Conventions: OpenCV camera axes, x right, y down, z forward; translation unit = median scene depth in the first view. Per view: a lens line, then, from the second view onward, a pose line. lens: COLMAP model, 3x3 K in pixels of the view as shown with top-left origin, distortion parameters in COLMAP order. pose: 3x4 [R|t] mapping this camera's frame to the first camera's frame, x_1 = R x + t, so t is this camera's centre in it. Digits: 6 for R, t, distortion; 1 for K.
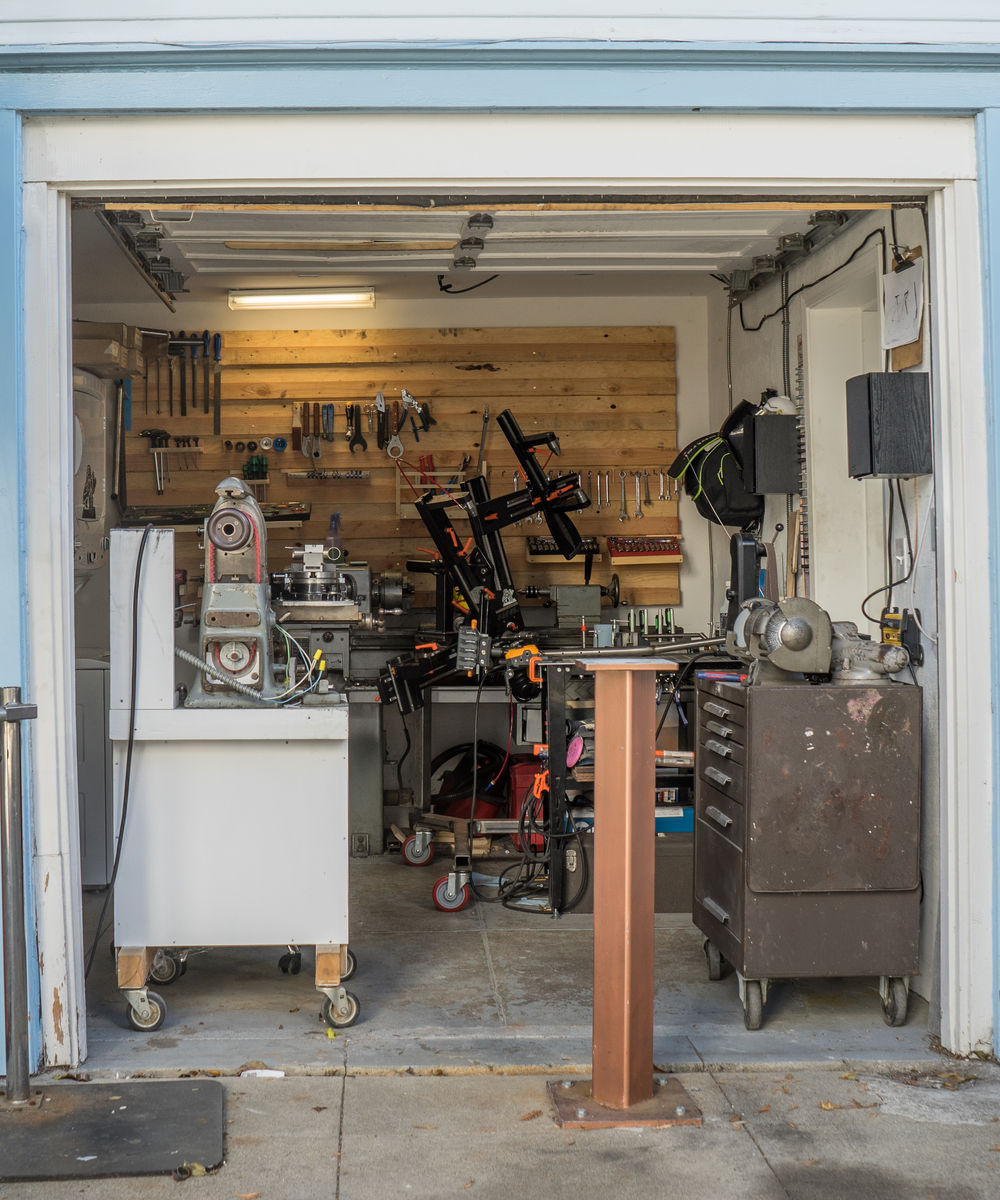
lens RADIAL K [[1718.1, 0, 494.7], [0, 1718.1, 592.6], [0, 0, 1]] dist [0.054293, 0.000000]
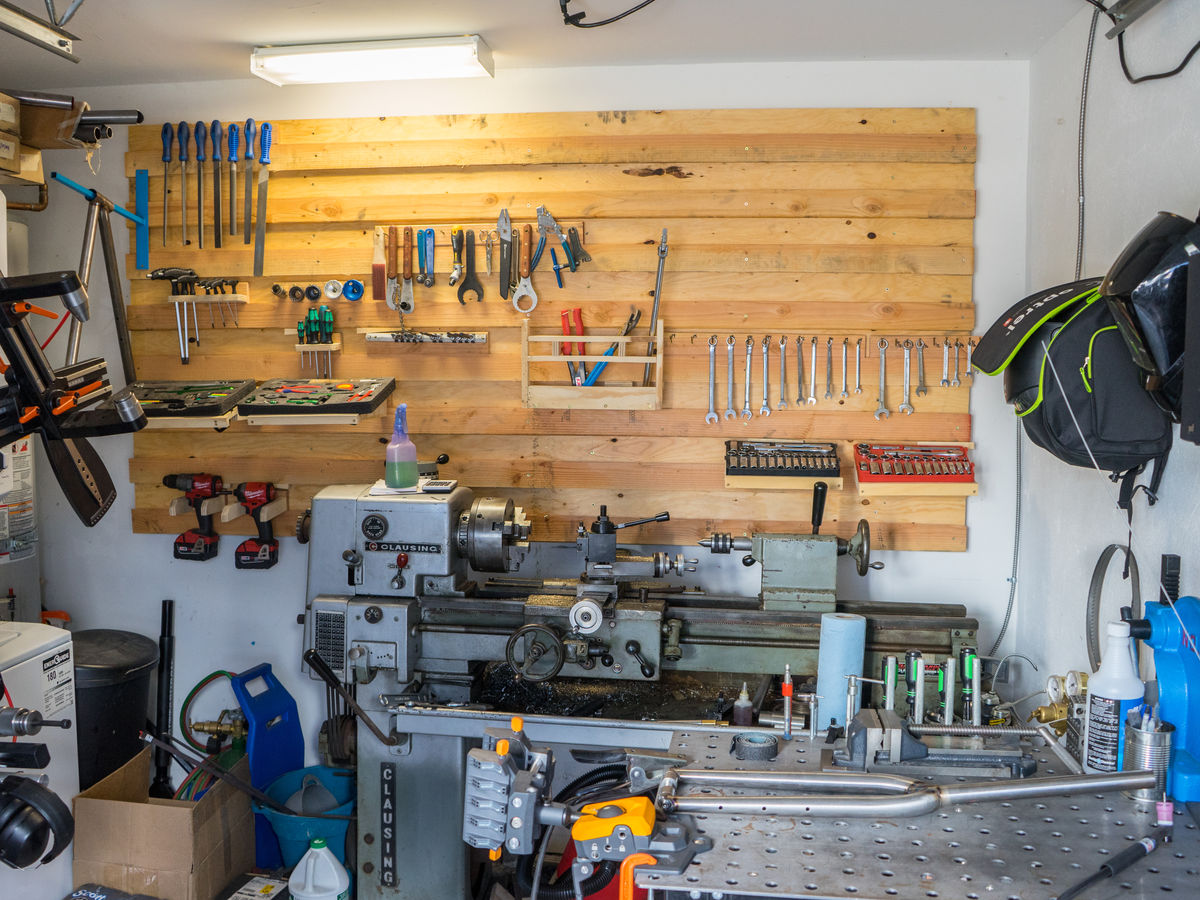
lens RADIAL K [[1137.5, 0, 605.5], [0, 1137.5, 460.3], [0, 0, 1]] dist [-0.078608, 0.000000]
pose [[0.986599, 0.035095, -0.159342, 0.042062], [-0.023306, 0.996892, 0.075258, -0.055742], [0.161488, -0.070536, 0.984351, 0.579404]]
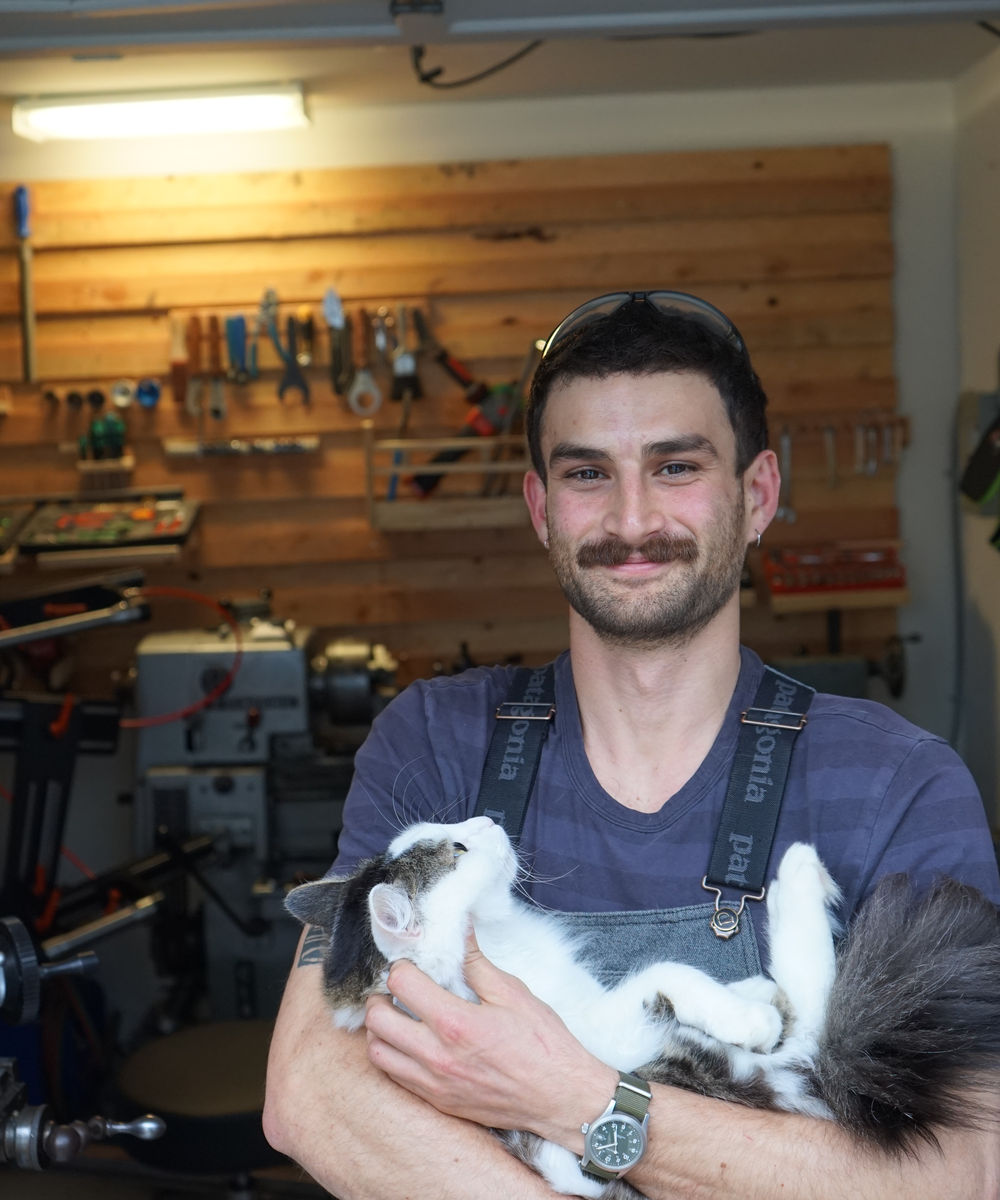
lens RADIAL K [[1718.1, 0, 507.4], [0, 1718.1, 603.4], [0, 0, 1]] dist [0.054293, 0.000000]
pose [[0.997629, -0.017780, -0.066491, 0.021321], [0.024123, 0.995103, 0.095849, -0.069573], [0.064461, -0.097226, 0.993173, 0.464161]]
